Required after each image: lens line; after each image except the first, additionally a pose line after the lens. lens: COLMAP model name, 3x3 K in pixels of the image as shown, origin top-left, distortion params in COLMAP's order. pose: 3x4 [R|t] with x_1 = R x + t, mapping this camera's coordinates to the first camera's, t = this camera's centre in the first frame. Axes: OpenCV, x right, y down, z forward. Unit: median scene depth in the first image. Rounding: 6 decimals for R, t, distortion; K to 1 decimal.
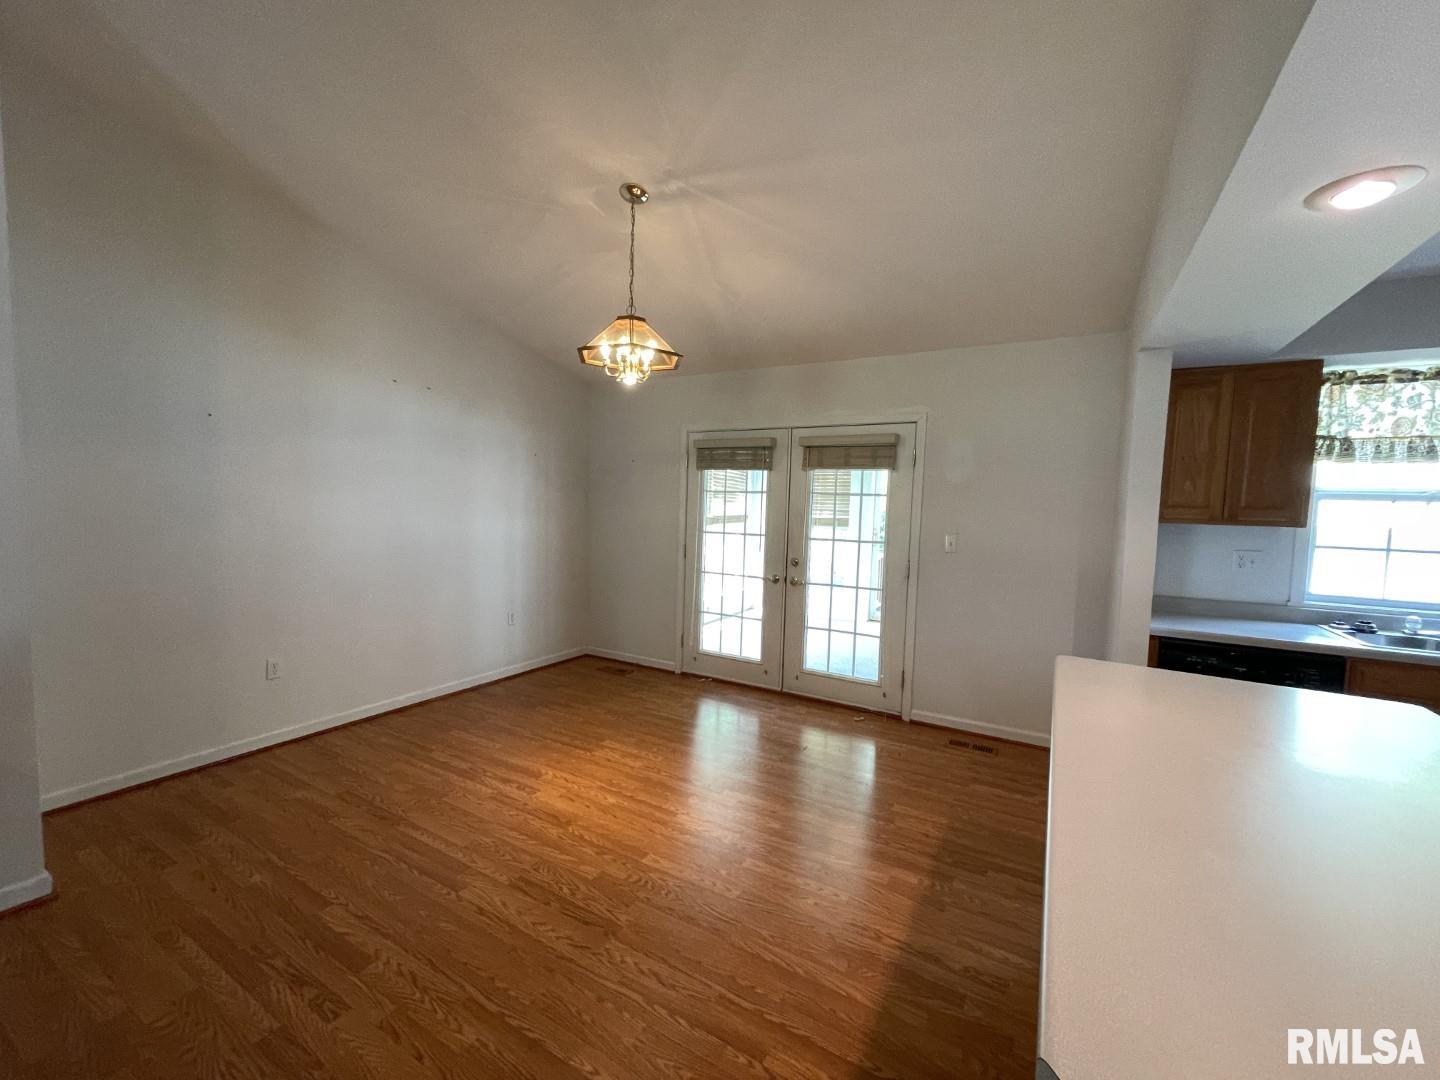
lens RADIAL K [[582.1, 0, 720.6], [0, 582.1, 545.8], [0, 0, 1]] dist [-0.005445, 0.000340]
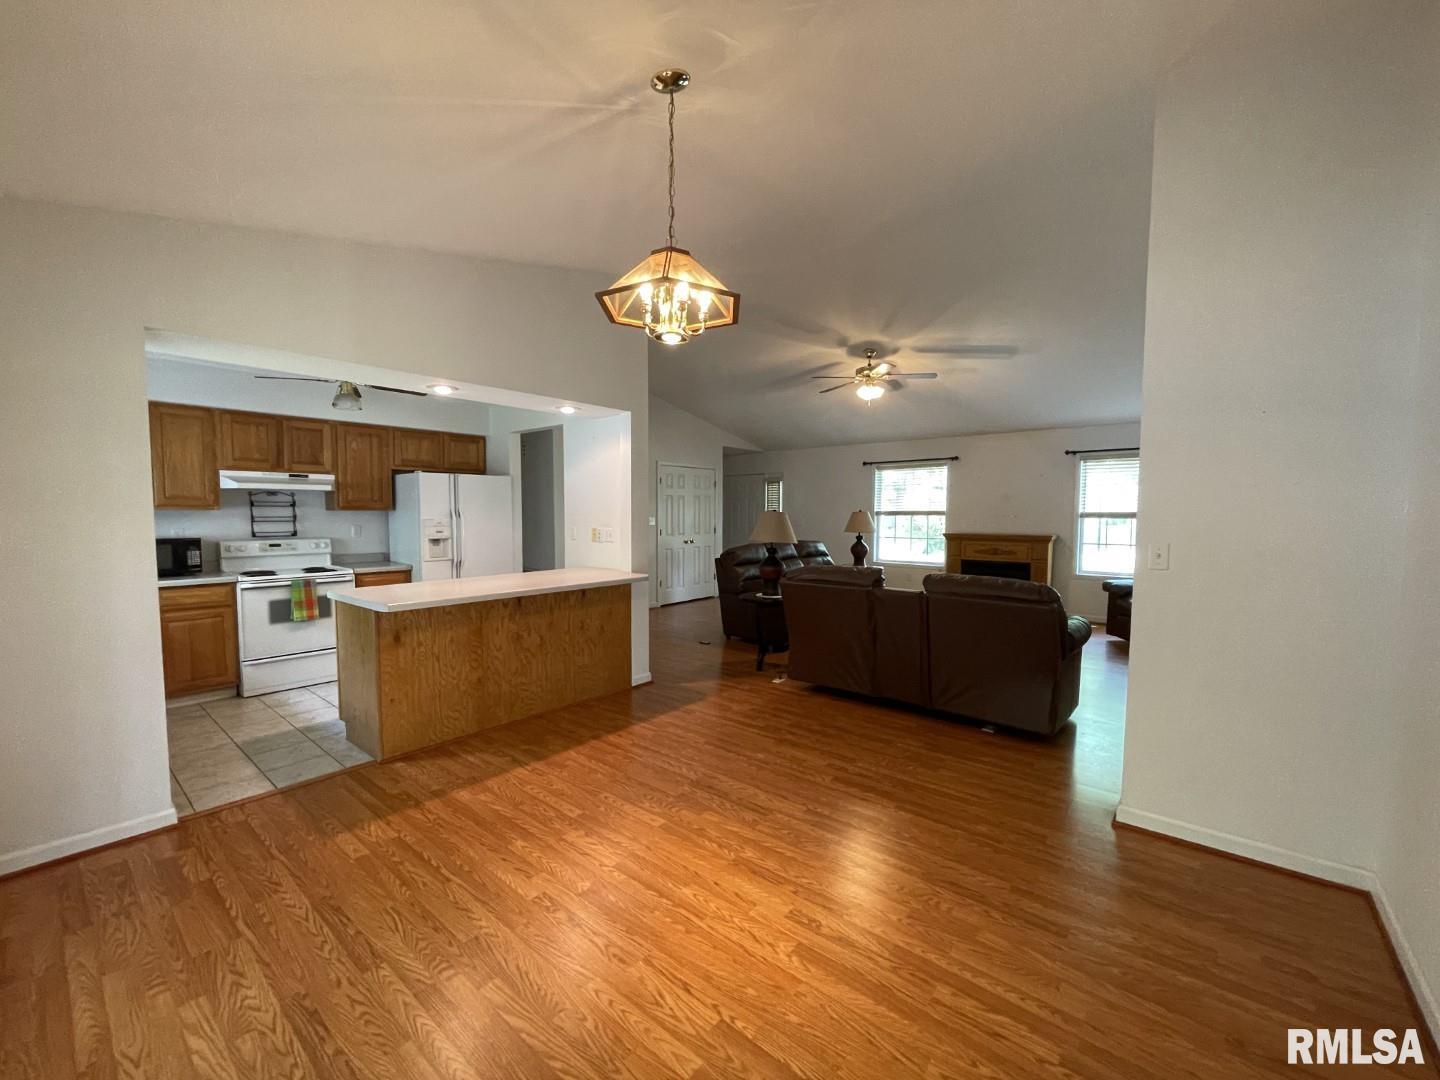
lens RADIAL K [[582.1, 0, 723.3], [0, 582.1, 546.4], [0, 0, 1]] dist [-0.005445, 0.000340]
pose [[-0.986051, -0.043468, 0.160670, -0.353306], [-0.021344, 0.990349, 0.136940, -0.128585], [-0.165072, 0.131601, -0.977462, 1.760120]]
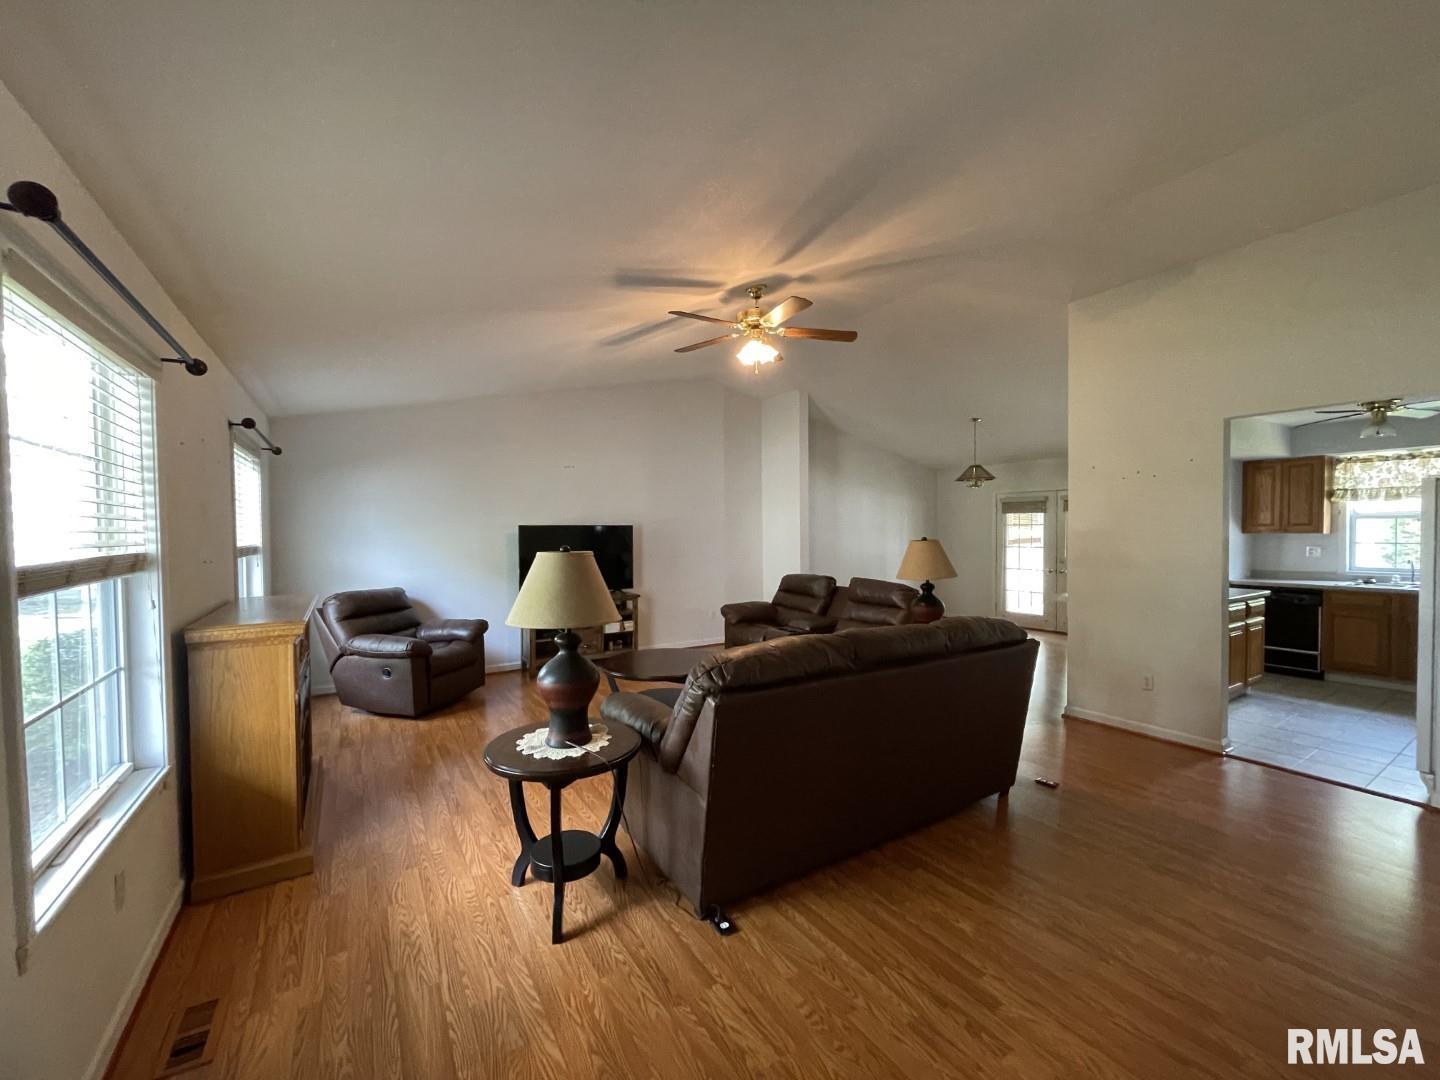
lens RADIAL K [[582.1, 0, 725.5], [0, 582.1, 545.8], [0, 0, 1]] dist [-0.005445, 0.000340]
pose [[0.891447, -0.021839, -0.452599, 0.019048], [-0.004448, 0.998368, -0.056936, 0.142845], [0.453104, 0.052768, 0.889895, -1.844304]]
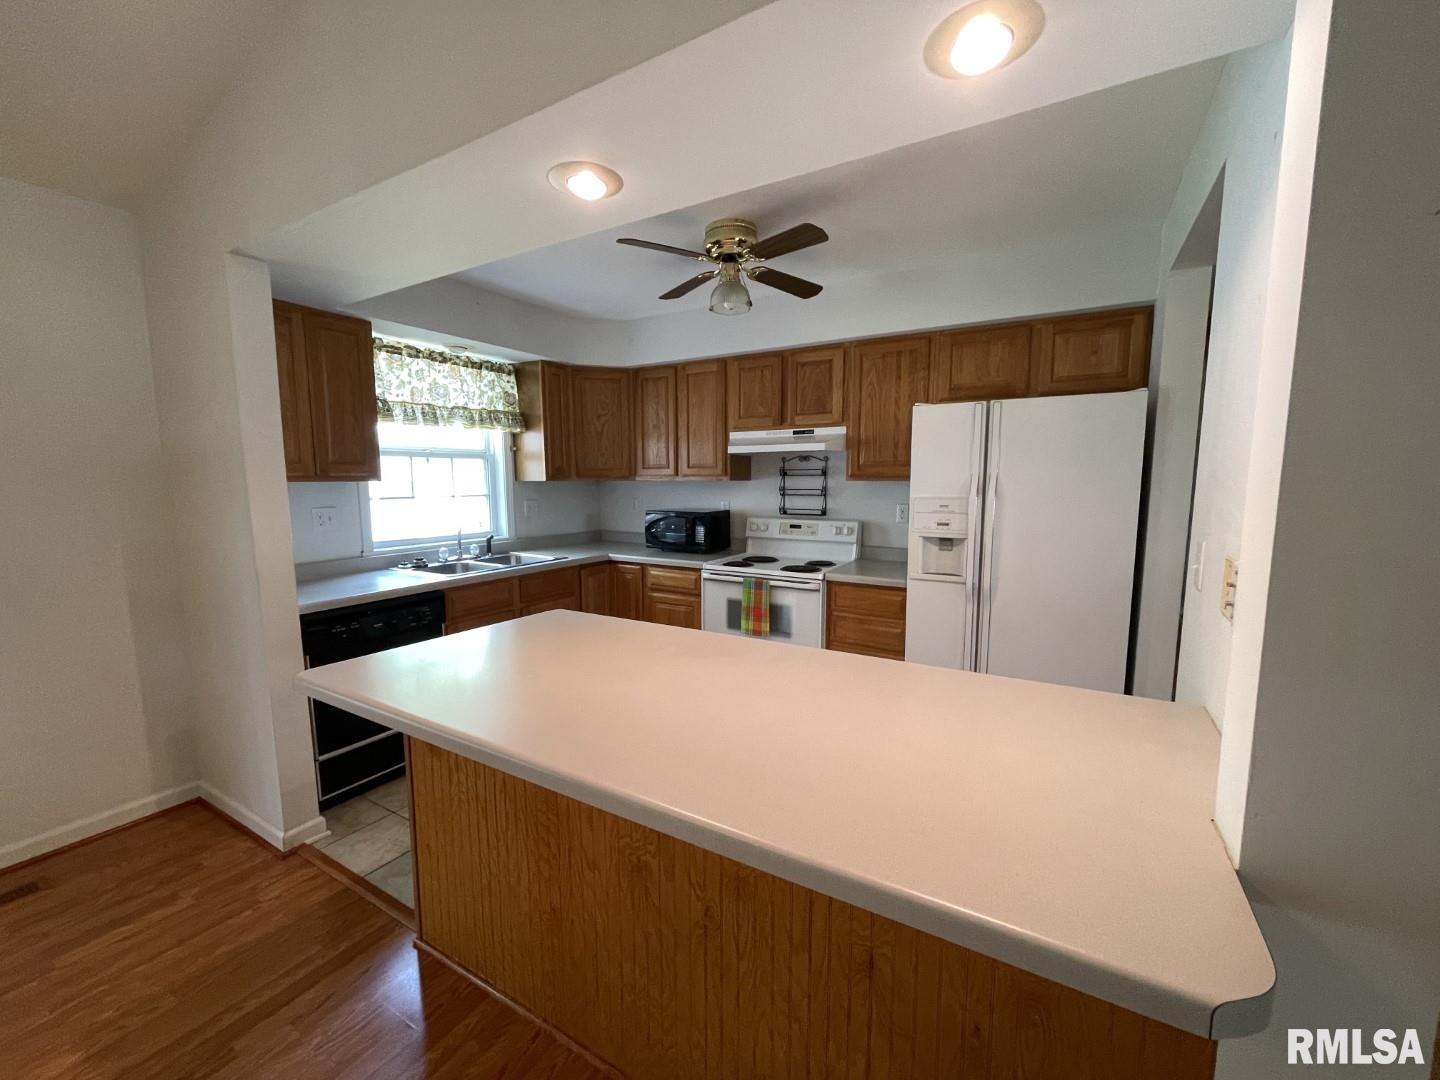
lens RADIAL K [[582.1, 0, 712.0], [0, 582.1, 546.3], [0, 0, 1]] dist [-0.005445, 0.000340]
pose [[0.010783, -0.146040, 0.989220, -0.064197], [0.075377, 0.986581, 0.144829, -0.022077], [-0.997097, 0.073003, 0.021646, 0.370669]]
